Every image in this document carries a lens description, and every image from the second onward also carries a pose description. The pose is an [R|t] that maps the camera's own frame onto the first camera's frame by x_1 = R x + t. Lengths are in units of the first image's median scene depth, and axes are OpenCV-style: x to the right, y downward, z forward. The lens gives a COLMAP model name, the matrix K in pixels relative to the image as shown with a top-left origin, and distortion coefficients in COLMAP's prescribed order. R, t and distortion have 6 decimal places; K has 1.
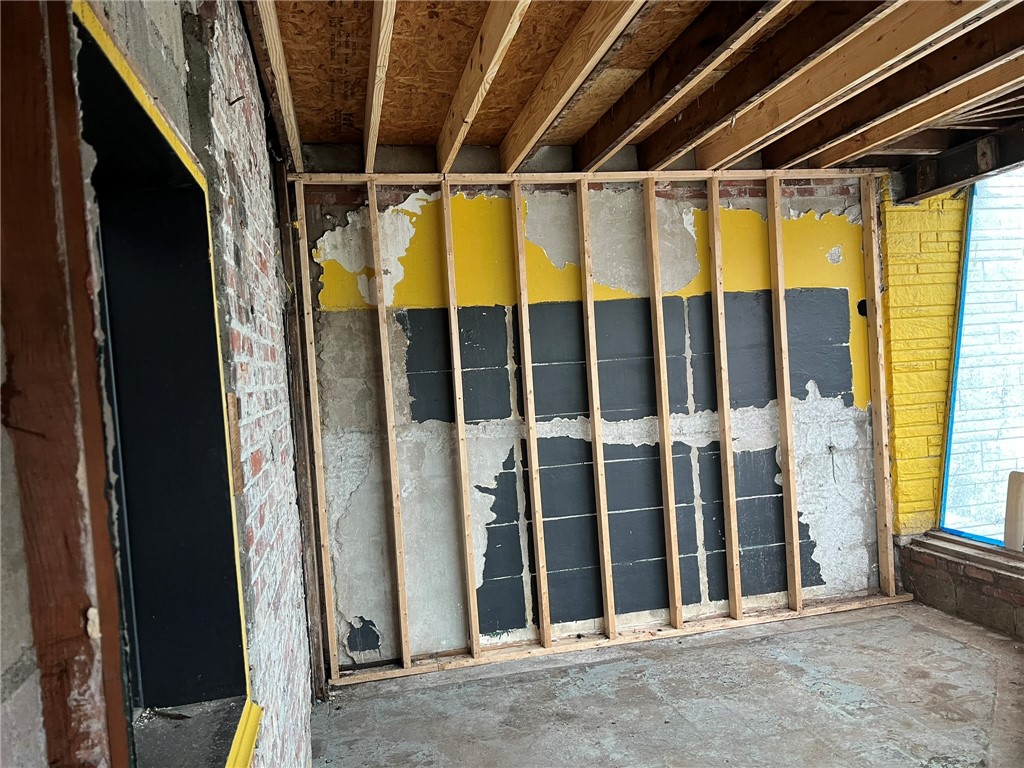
lens RADIAL K [[765.1, 0, 518.8], [0, 765.1, 390.9], [0, 0, 1]] dist [0.060737, -0.072151]
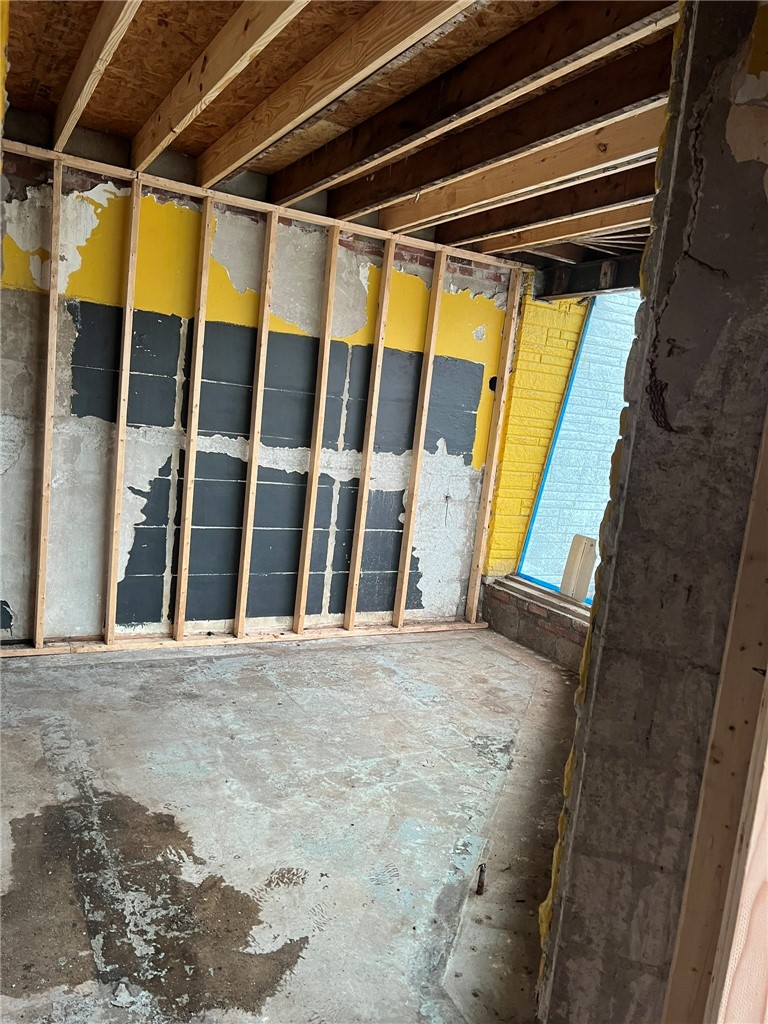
lens RADIAL K [[765.1, 0, 387.8], [0, 765.1, 513.6], [0, 0, 1]] dist [0.060737, -0.072151]
pose [[0.944771, 0.129077, 0.301242, -0.035357], [-0.163373, 0.982315, 0.091473, 0.007006], [-0.284108, -0.135636, 0.949150, -0.098755]]
